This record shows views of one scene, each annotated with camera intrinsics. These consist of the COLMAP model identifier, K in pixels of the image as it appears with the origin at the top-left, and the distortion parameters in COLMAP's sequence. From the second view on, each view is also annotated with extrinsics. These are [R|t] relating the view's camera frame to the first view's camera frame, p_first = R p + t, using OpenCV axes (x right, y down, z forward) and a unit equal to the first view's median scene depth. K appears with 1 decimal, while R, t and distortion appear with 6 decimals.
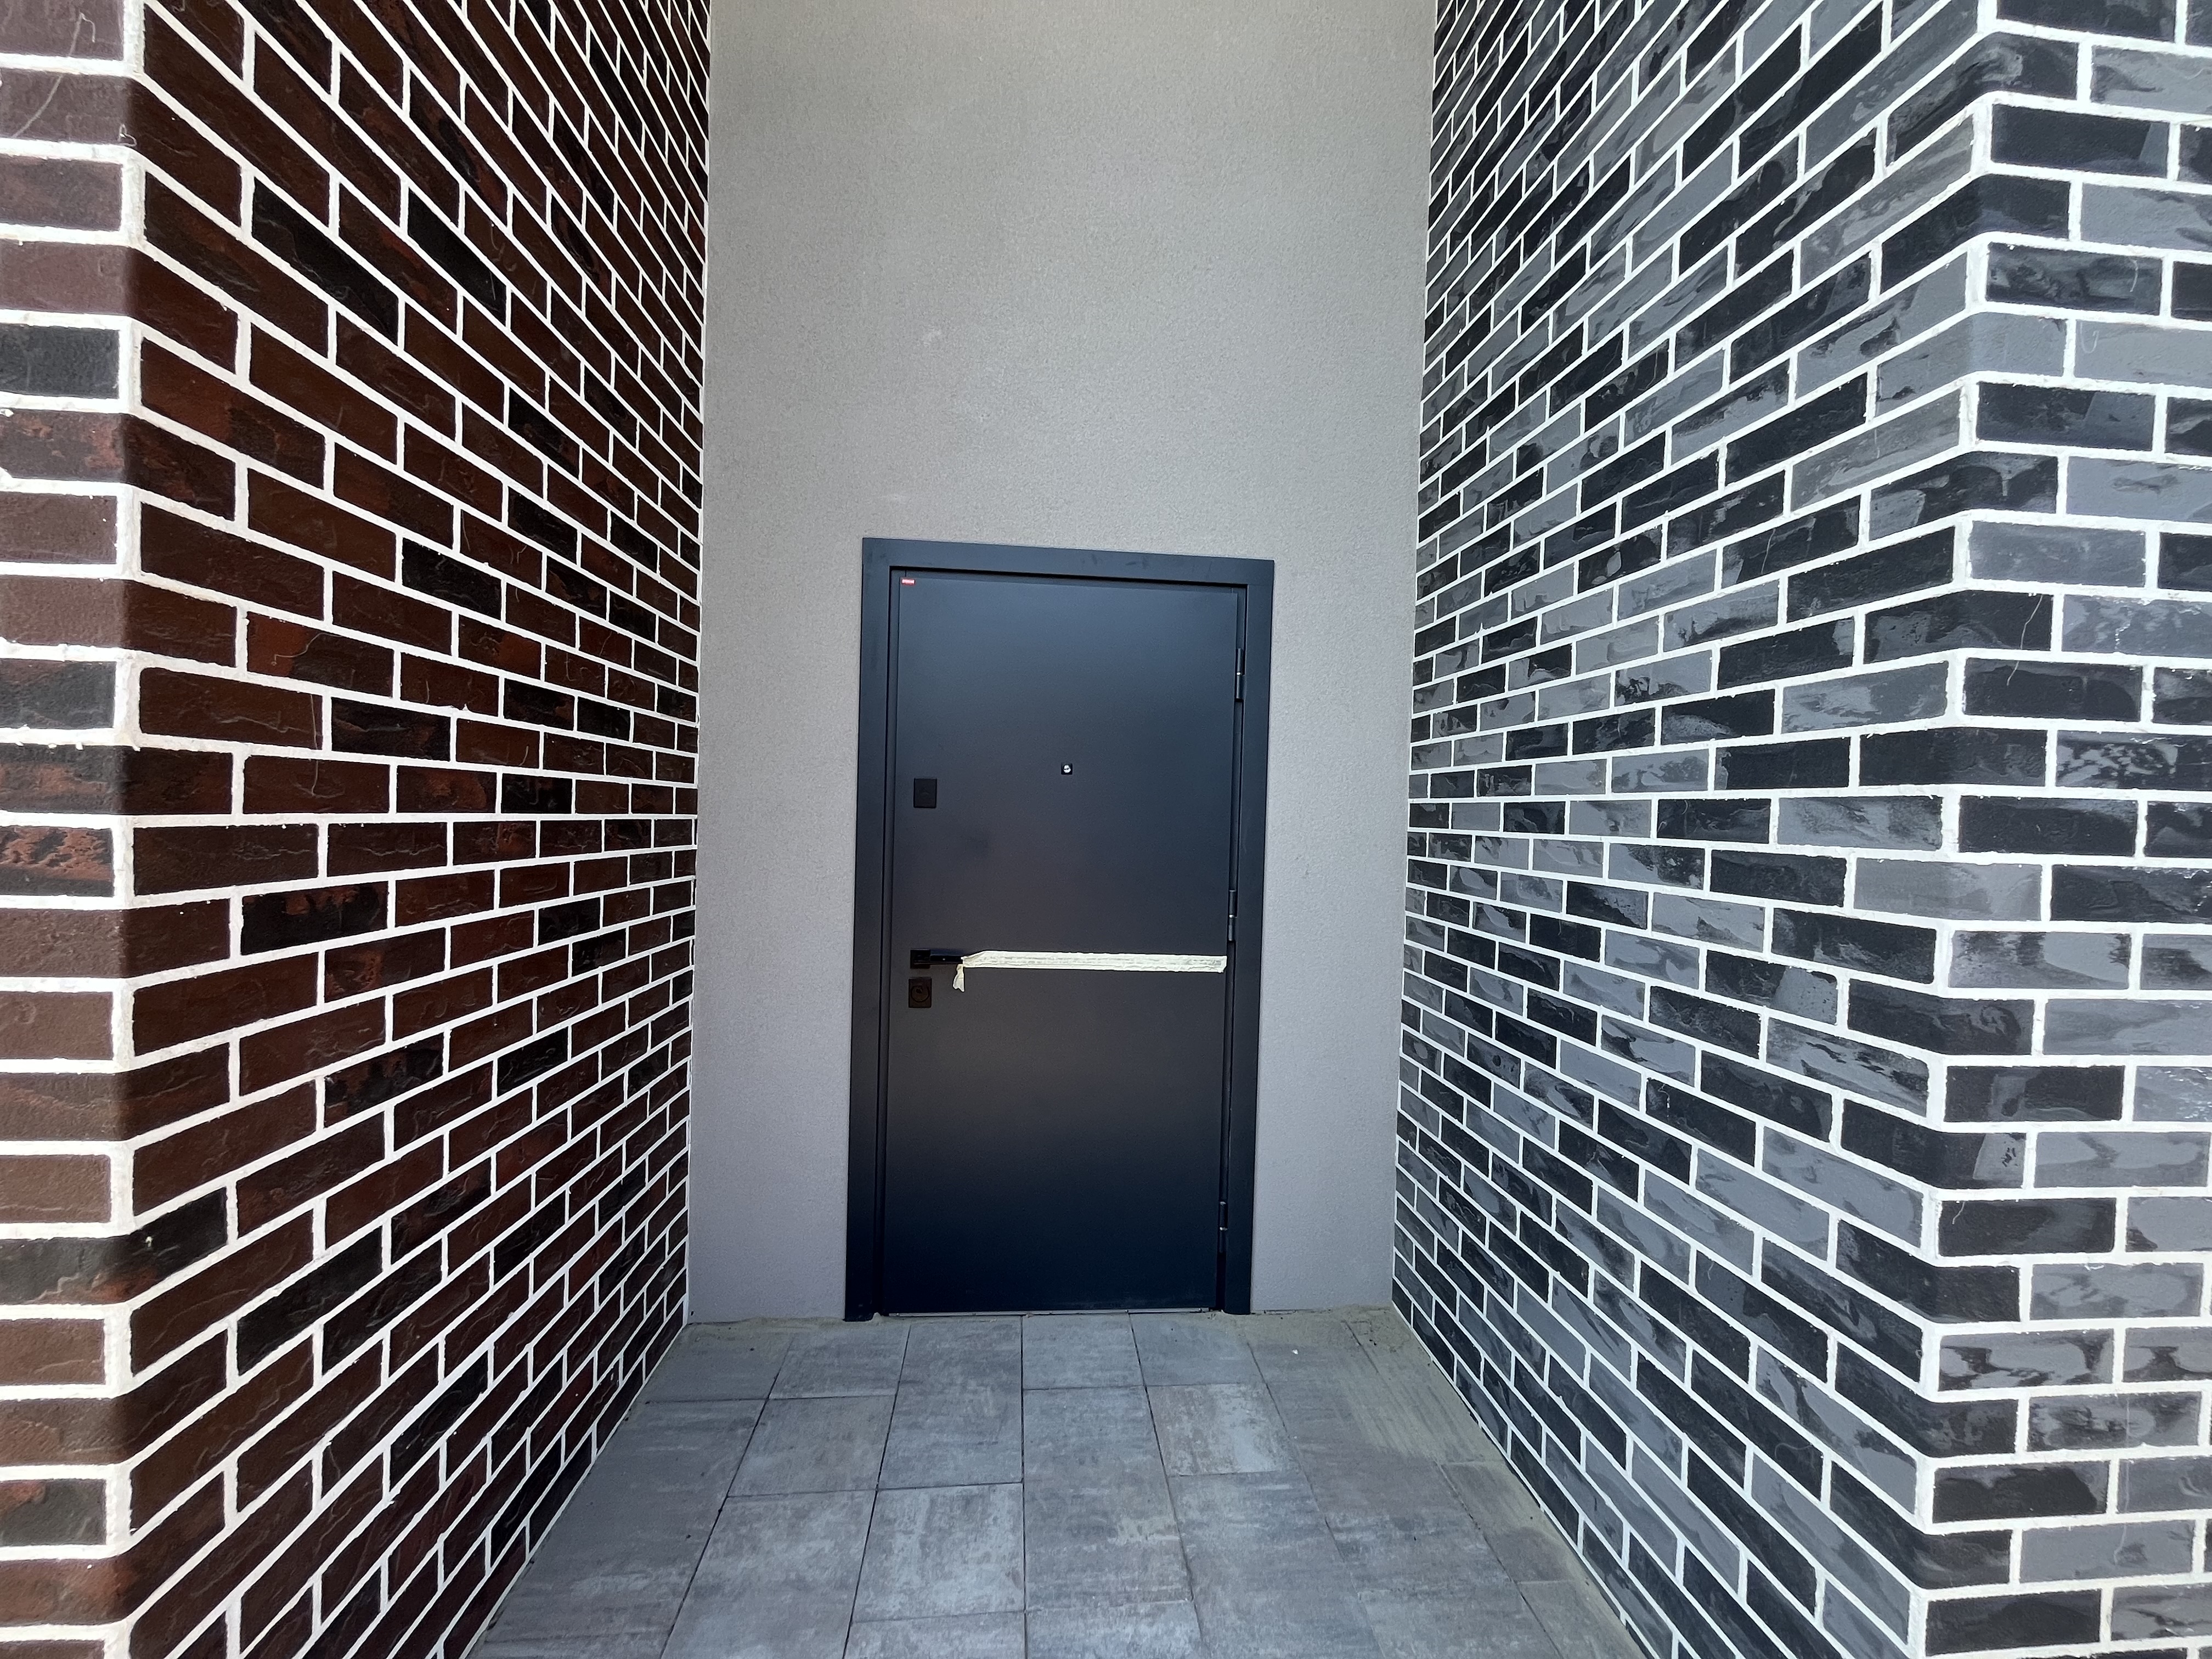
lens RADIAL K [[895.3, 0, 1094.8], [0, 895.3, 828.3], [0, 0, 1]] dist [-0.002558, 0.000330]
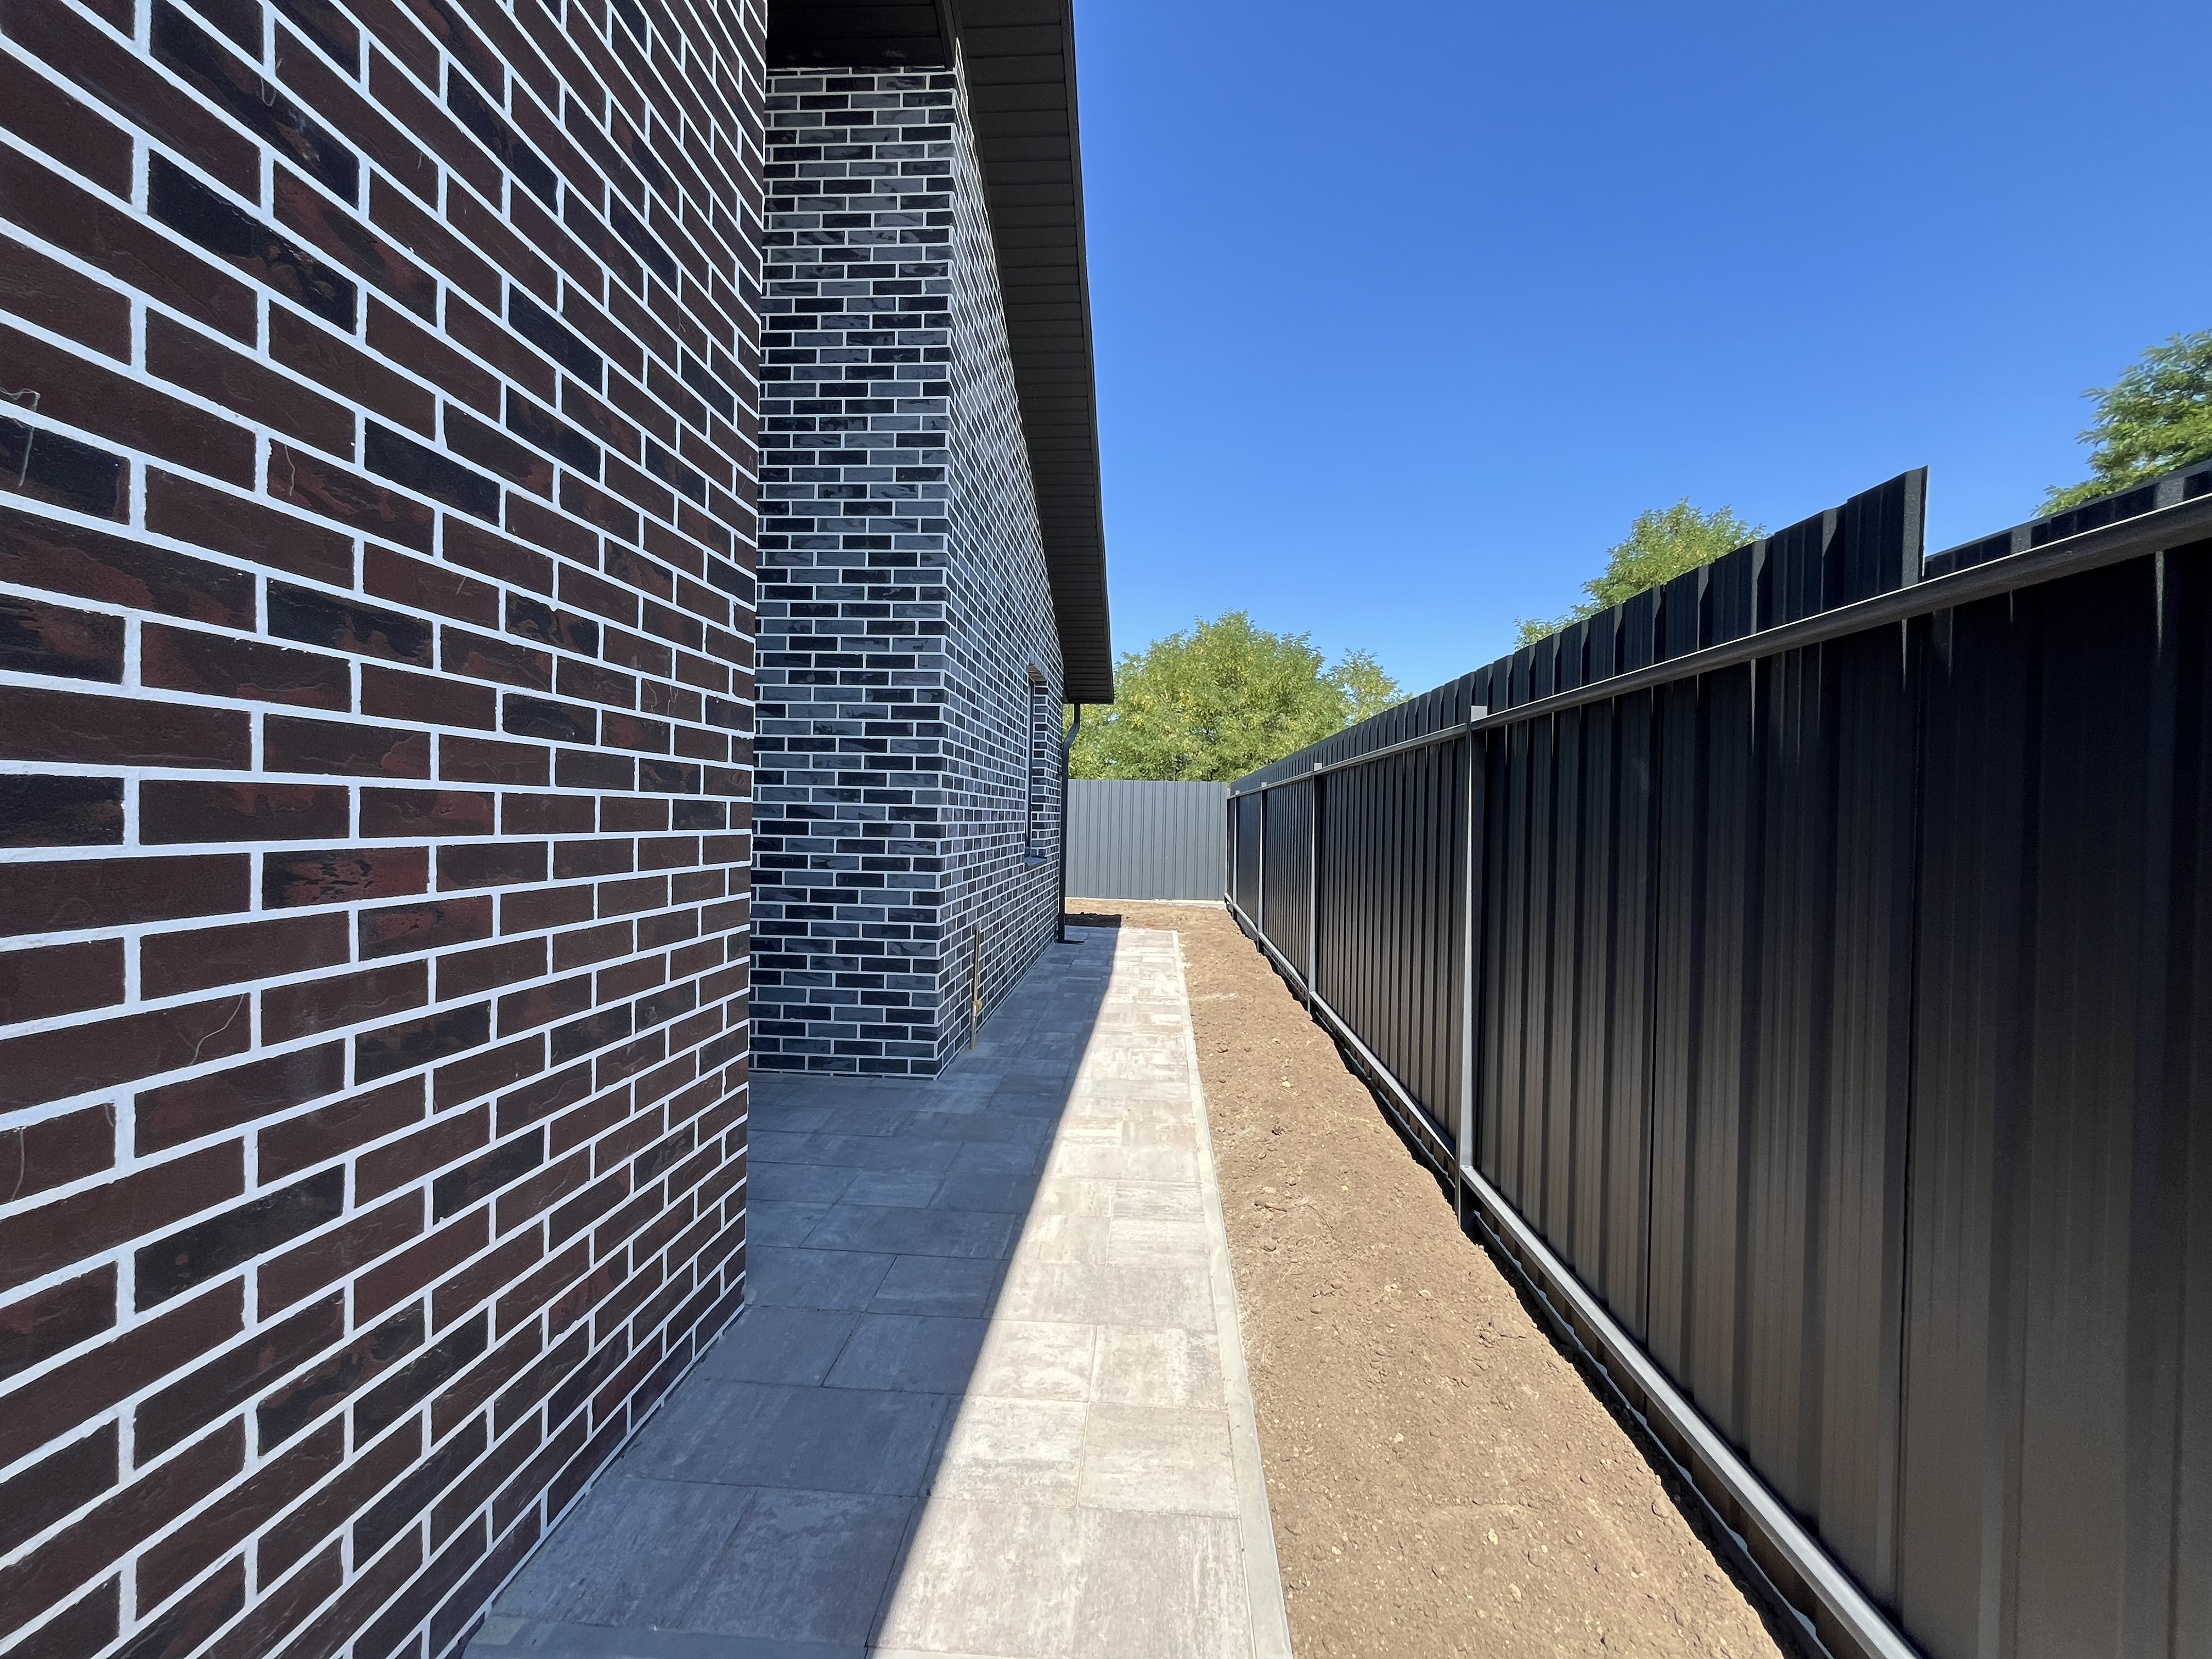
lens RADIAL K [[895.3, 0, 1107.4], [0, 895.3, 830.0], [0, 0, 1]] dist [-0.002558, 0.000330]
pose [[0.137723, -0.034899, 0.989856, -2.165438], [-0.000122, 0.999378, 0.035252, 0.054565], [-0.990471, -0.004976, 0.137633, -0.219609]]
